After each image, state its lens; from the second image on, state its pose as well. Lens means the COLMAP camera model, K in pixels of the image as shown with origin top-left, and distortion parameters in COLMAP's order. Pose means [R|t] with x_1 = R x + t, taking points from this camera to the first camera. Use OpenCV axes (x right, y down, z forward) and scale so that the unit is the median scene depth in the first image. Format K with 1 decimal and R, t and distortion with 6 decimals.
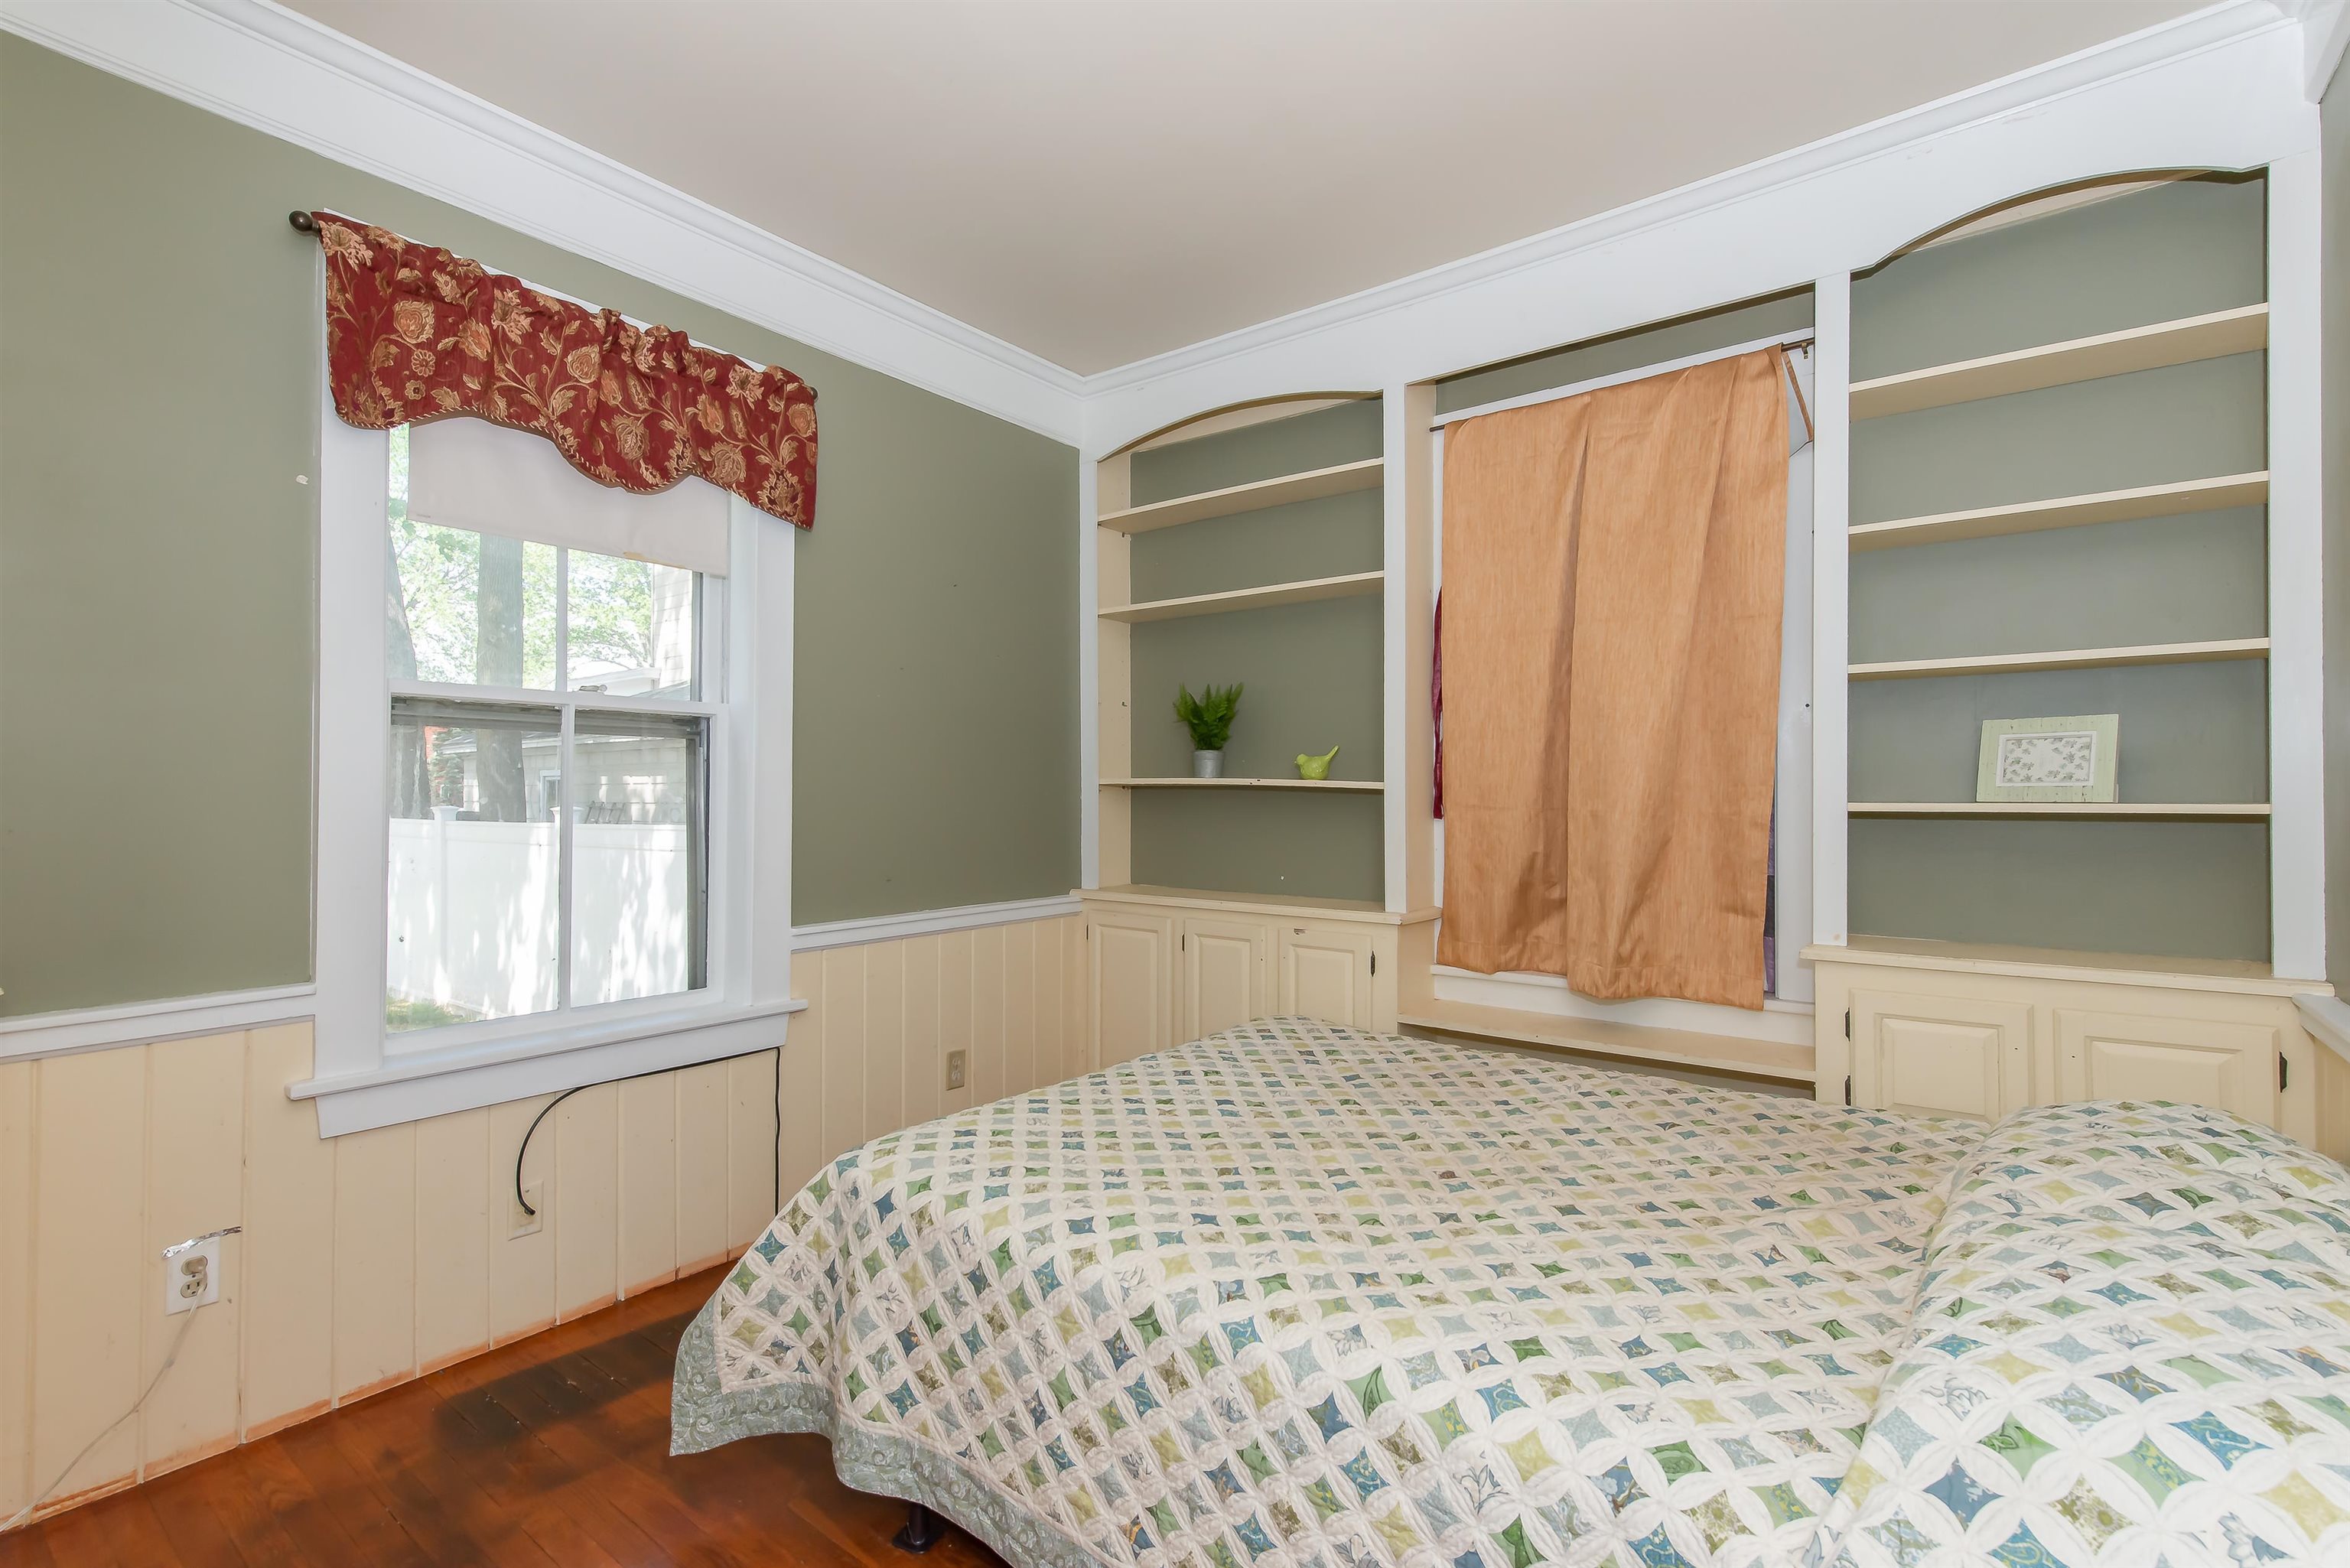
lens RADIAL K [[1084.1, 0, 1175.0], [0, 1084.1, 784.0], [0, 0, 1]] dist [0.020197, -0.000683]
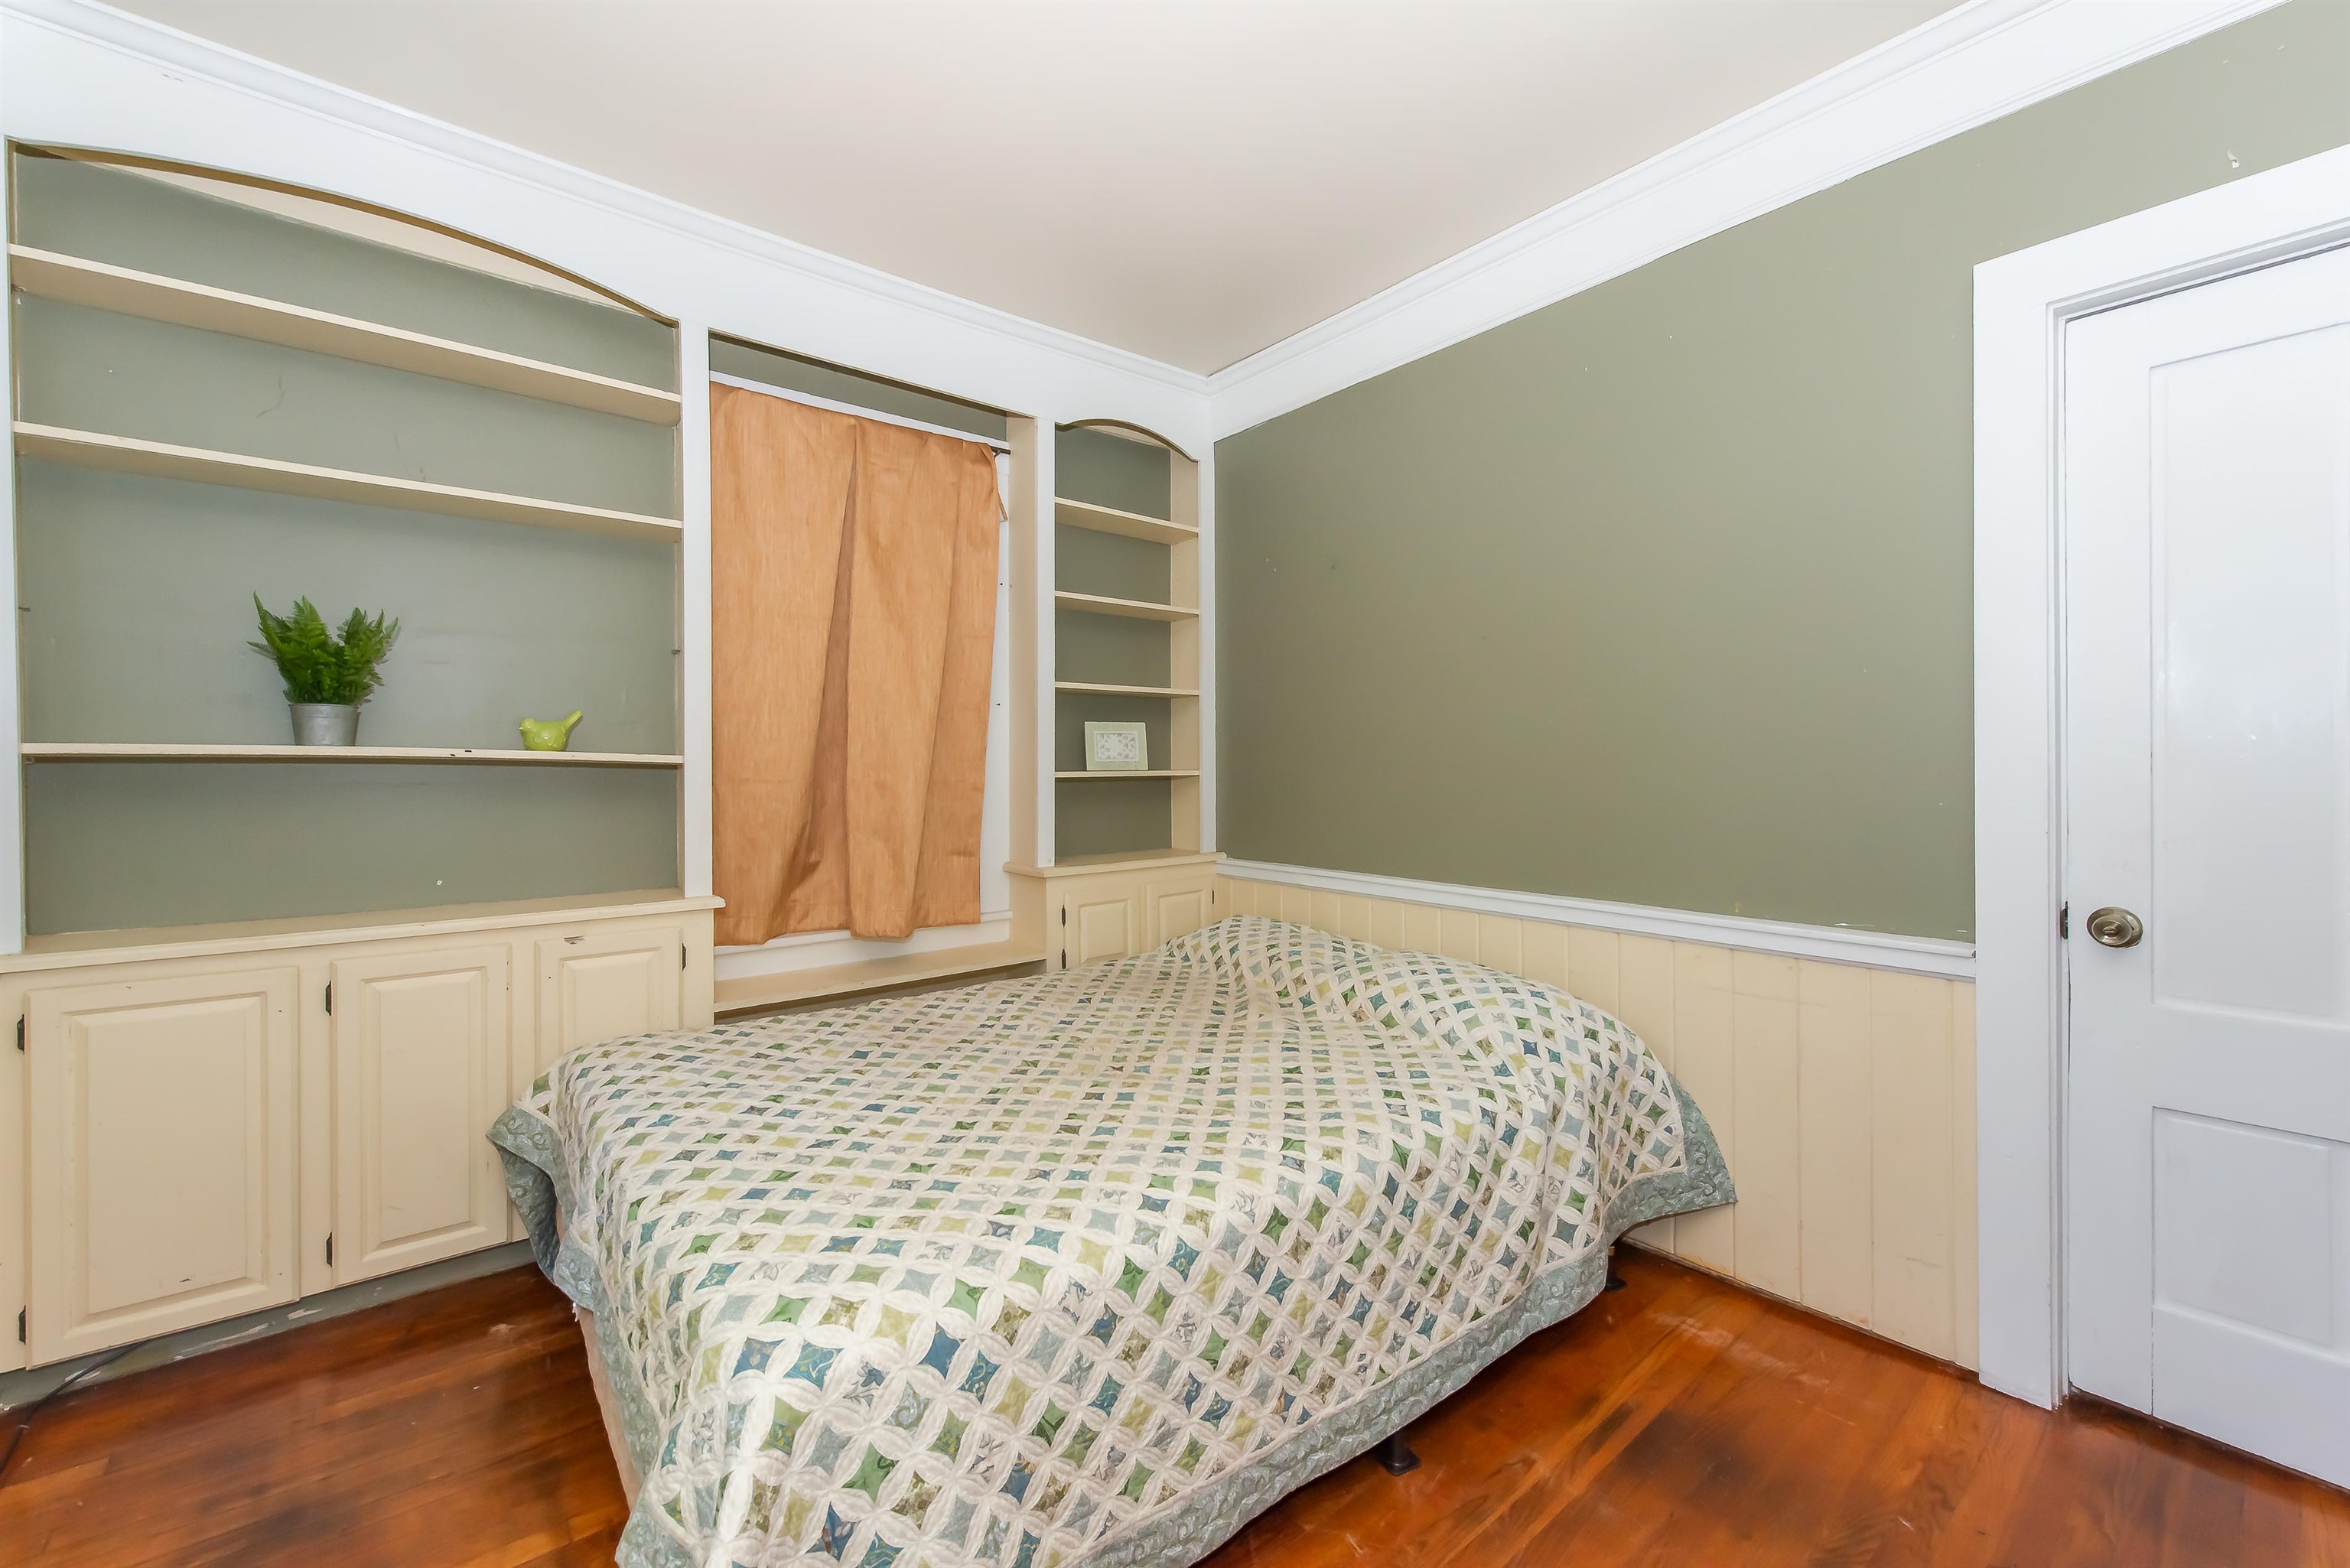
lens RADIAL K [[946.7, 0, 1186.2], [0, 946.7, 765.5], [0, 0, 1]] dist [0.013706, 0.000128]
pose [[0.209199, -0.004363, 0.977863, -0.669387], [-0.006403, 0.999962, 0.005831, -0.000704], [-0.977852, -0.007481, 0.209163, 0.569977]]
